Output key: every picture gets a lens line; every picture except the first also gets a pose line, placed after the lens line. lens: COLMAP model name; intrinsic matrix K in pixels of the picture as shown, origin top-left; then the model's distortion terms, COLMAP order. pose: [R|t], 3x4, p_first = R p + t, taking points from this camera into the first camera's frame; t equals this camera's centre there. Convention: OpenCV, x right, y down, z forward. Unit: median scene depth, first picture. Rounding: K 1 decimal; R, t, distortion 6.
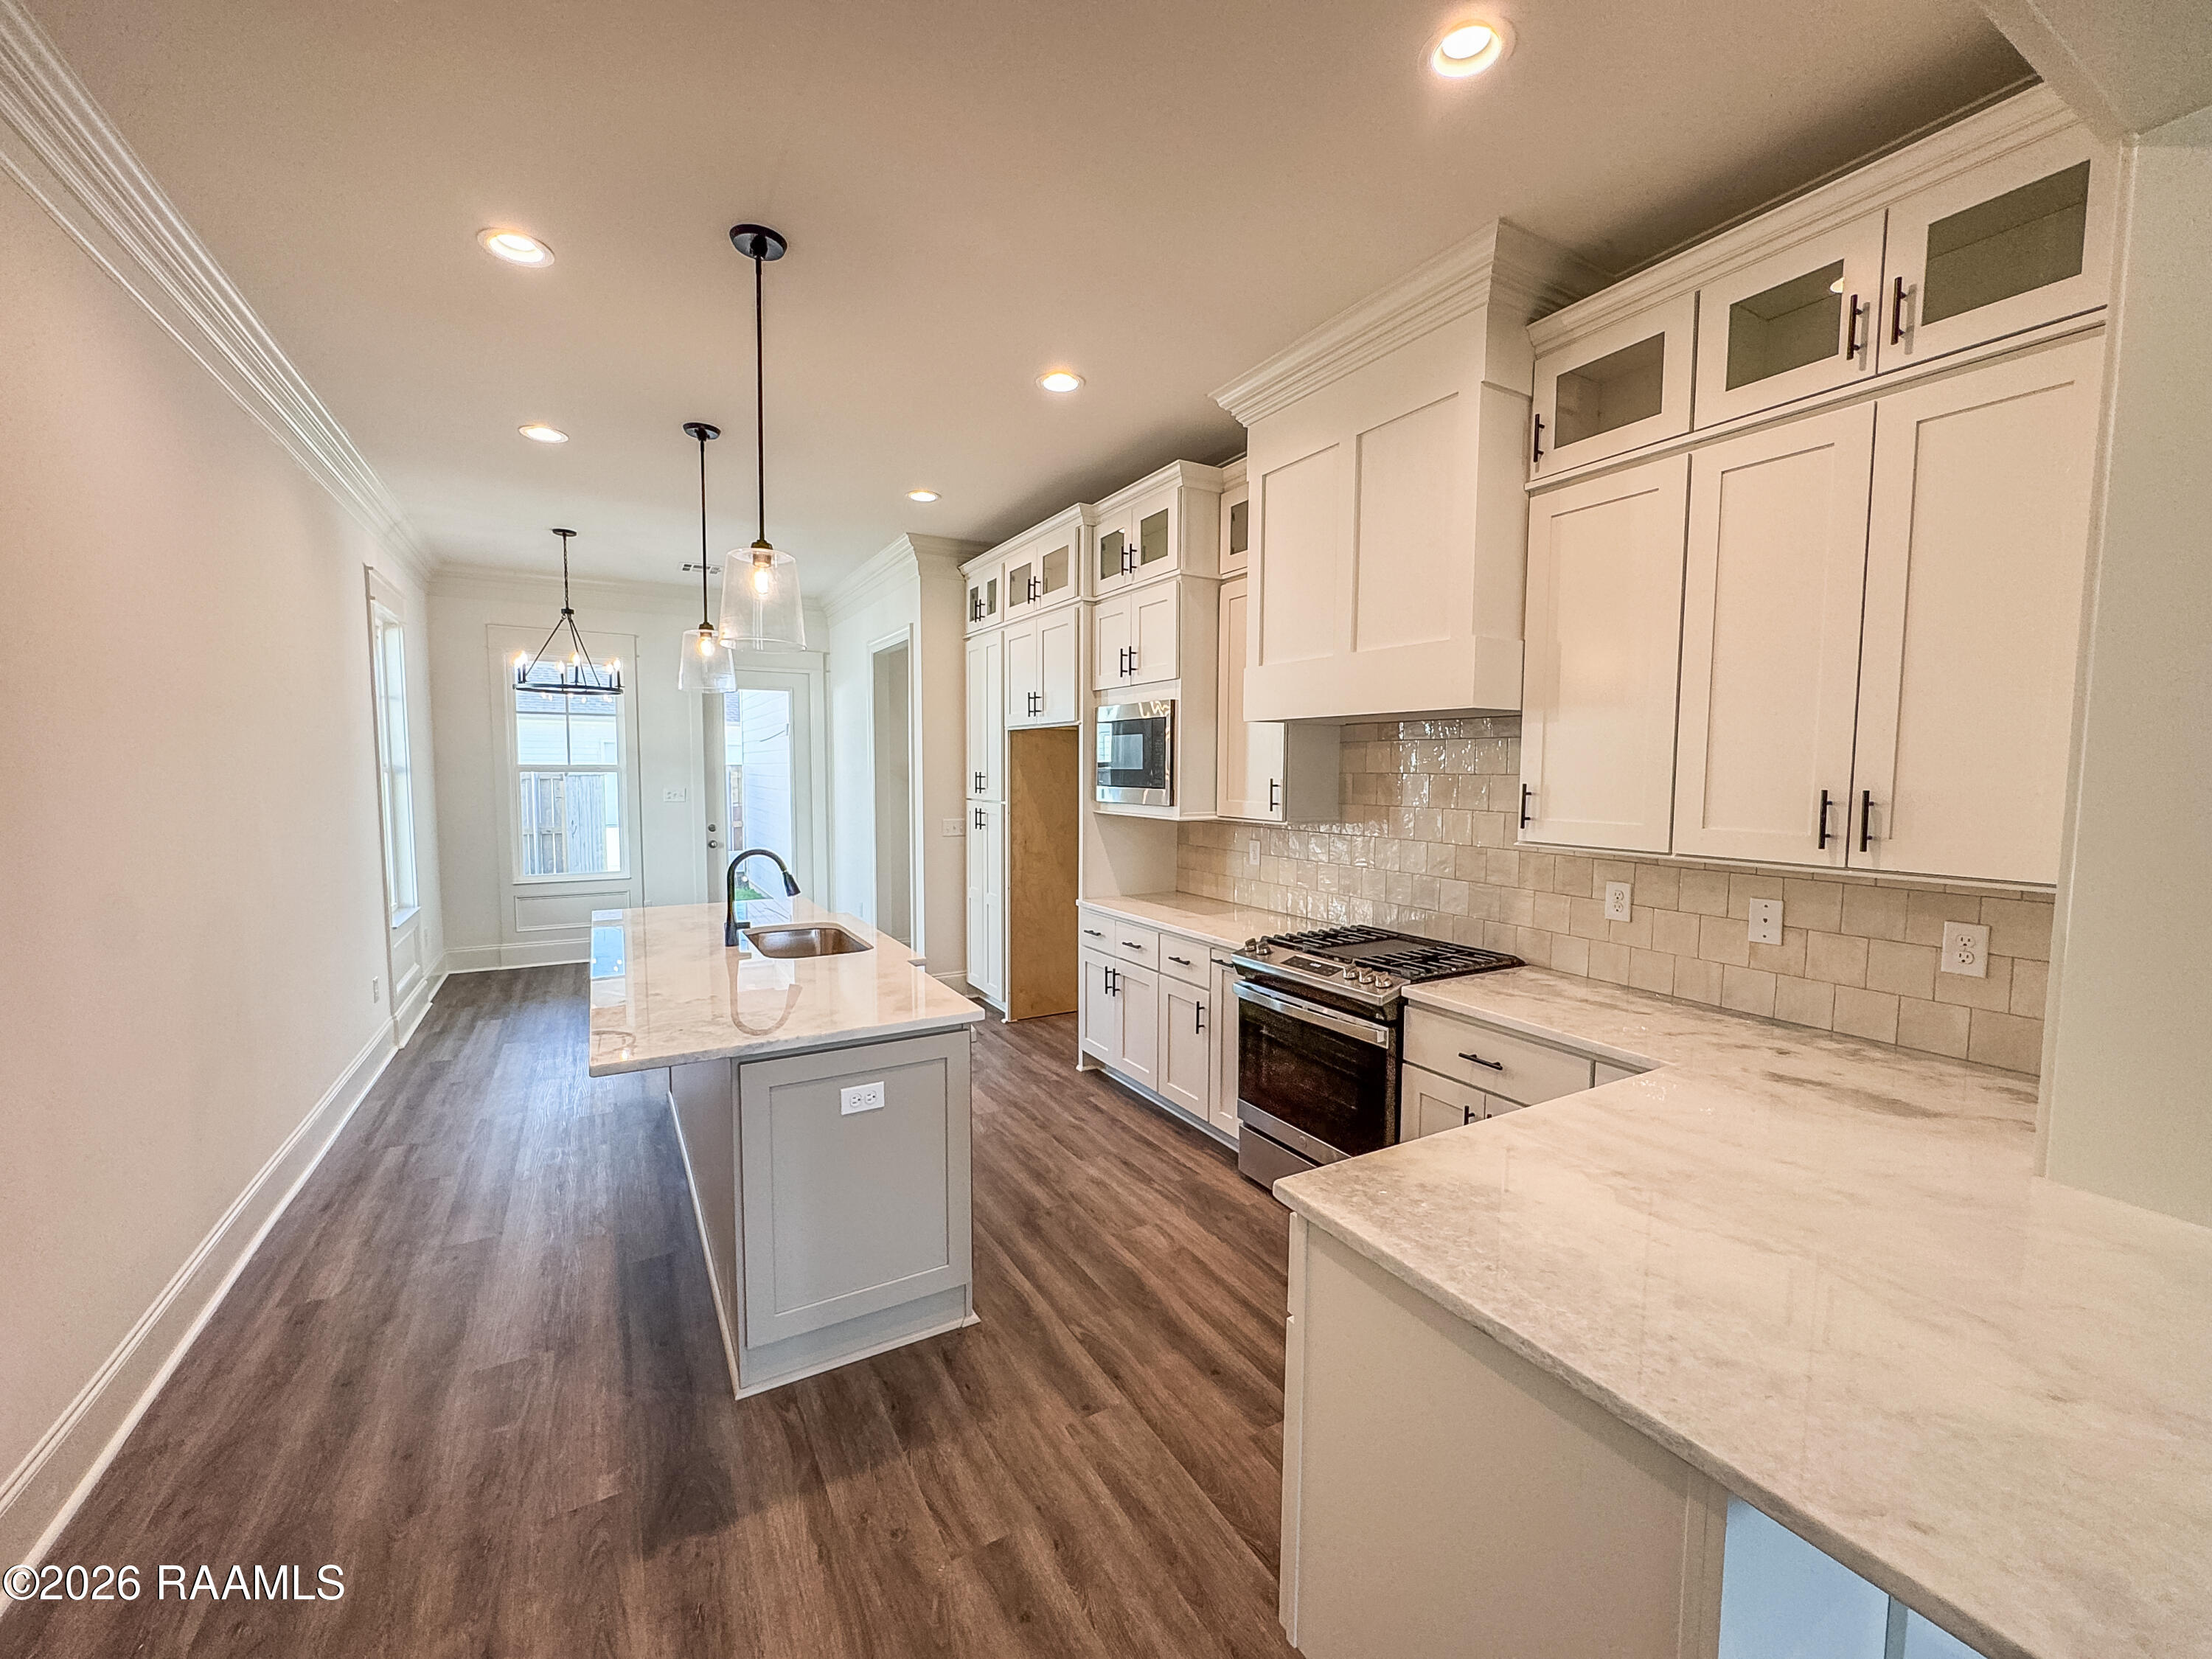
lens RADIAL K [[884.9, 0, 1104.0], [0, 884.9, 830.8], [0, 0, 1]] dist [-0.000846, -0.001059]
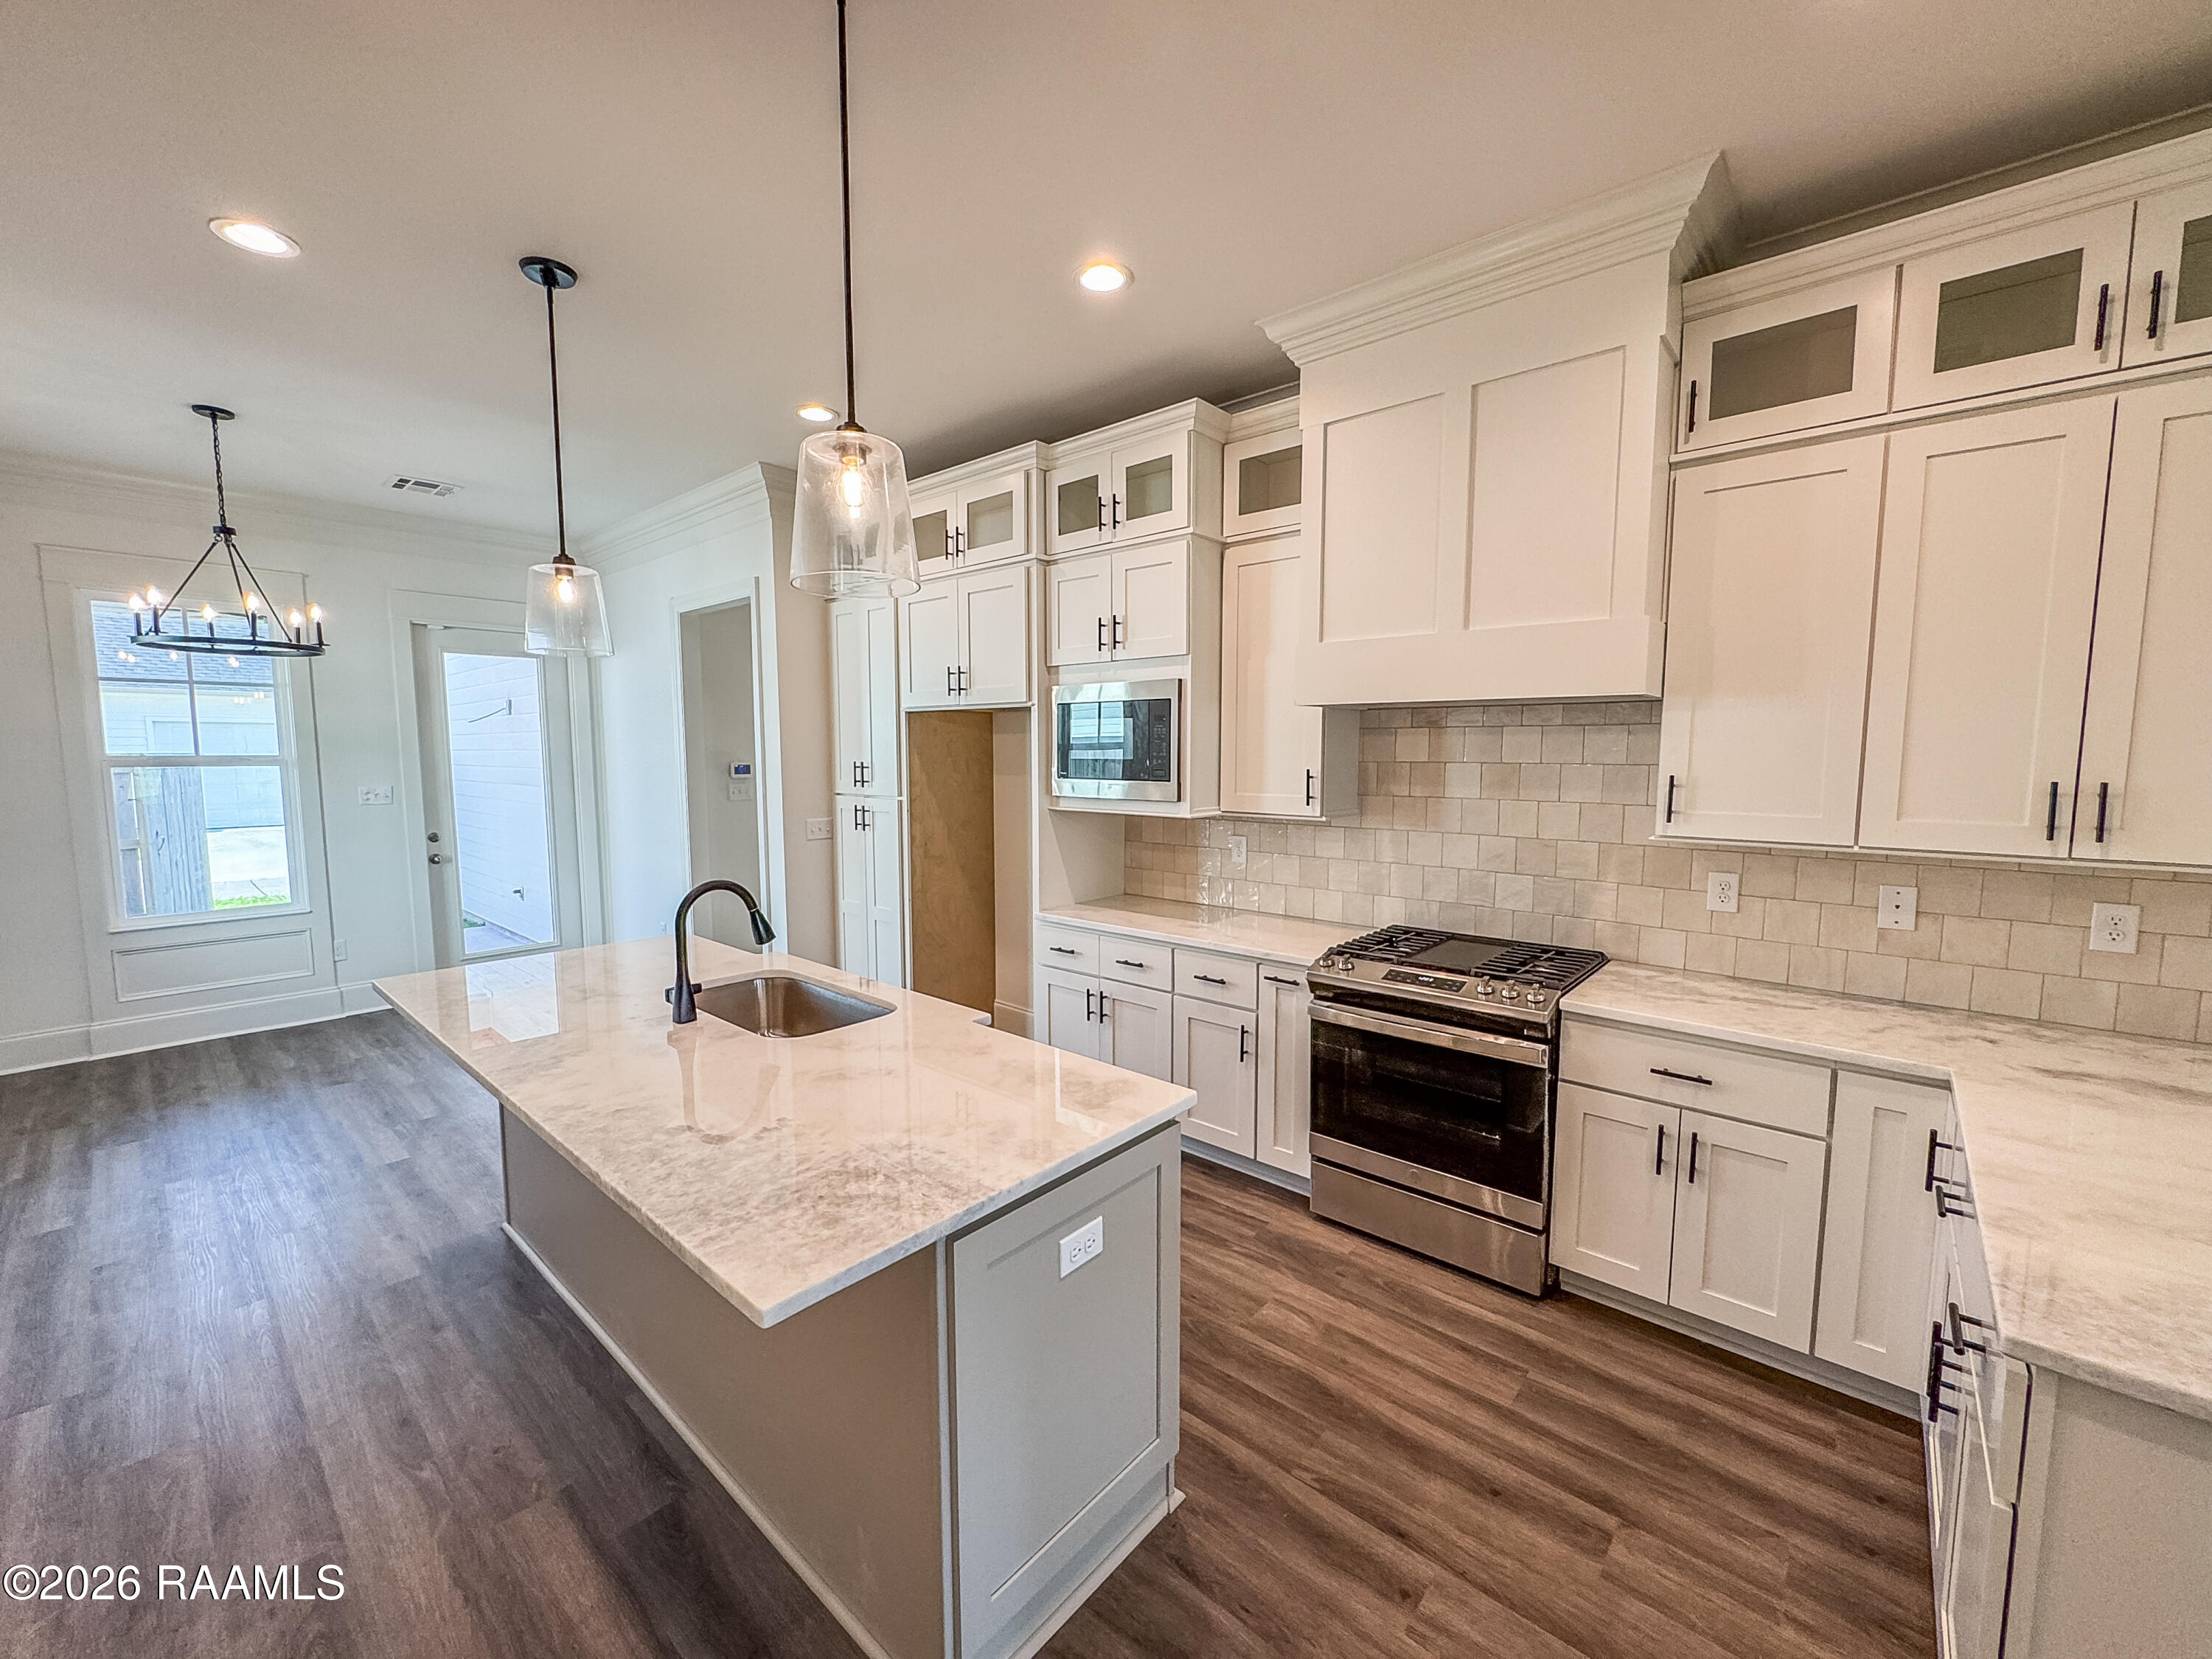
lens RADIAL K [[884.9, 0, 1105.3], [0, 884.9, 830.7], [0, 0, 1]] dist [-0.000846, -0.001059]
pose [[0.947009, -0.035922, 0.319191, -0.317339], [0.028766, 0.999219, 0.027107, -0.029307], [-0.319915, -0.016489, 0.947303, 0.232837]]
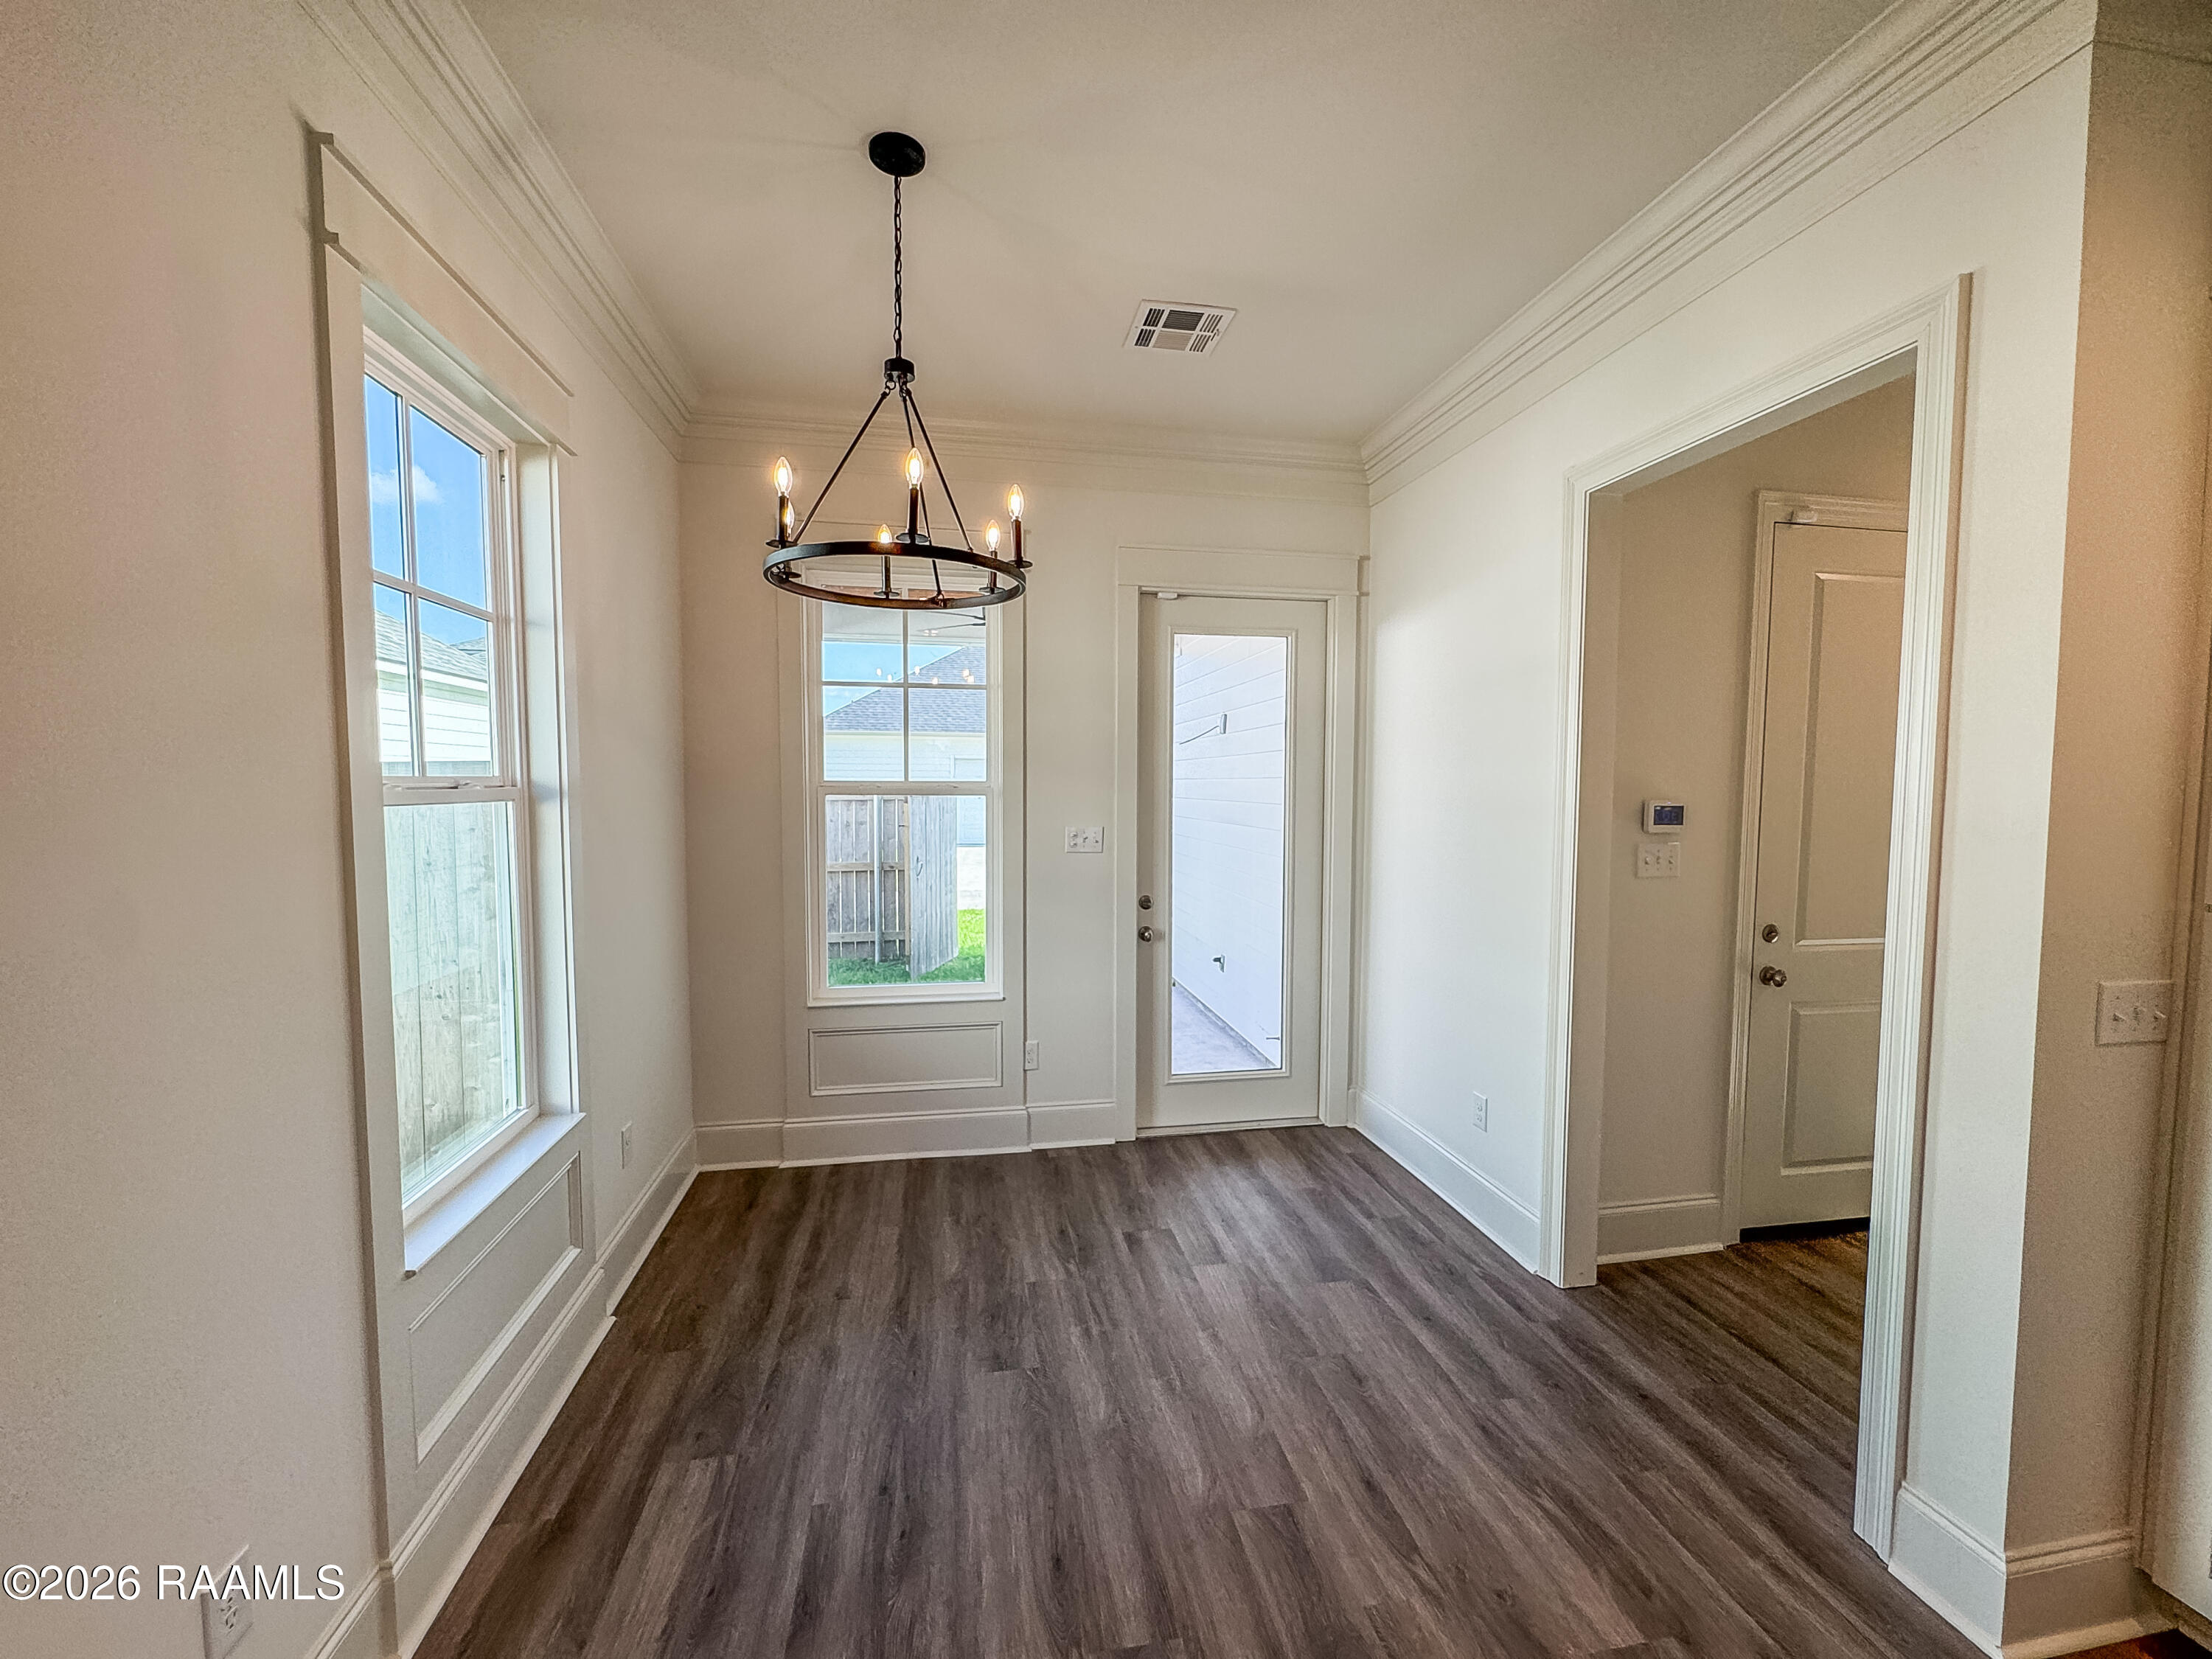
lens RADIAL K [[884.9, 0, 1105.7], [0, 884.9, 832.7], [0, 0, 1]] dist [-0.000846, -0.001059]
pose [[0.942483, 0.017044, -0.333819, -0.656561], [-0.022444, 0.999672, -0.012325, -0.083318], [0.333499, 0.019108, 0.942557, 1.128111]]
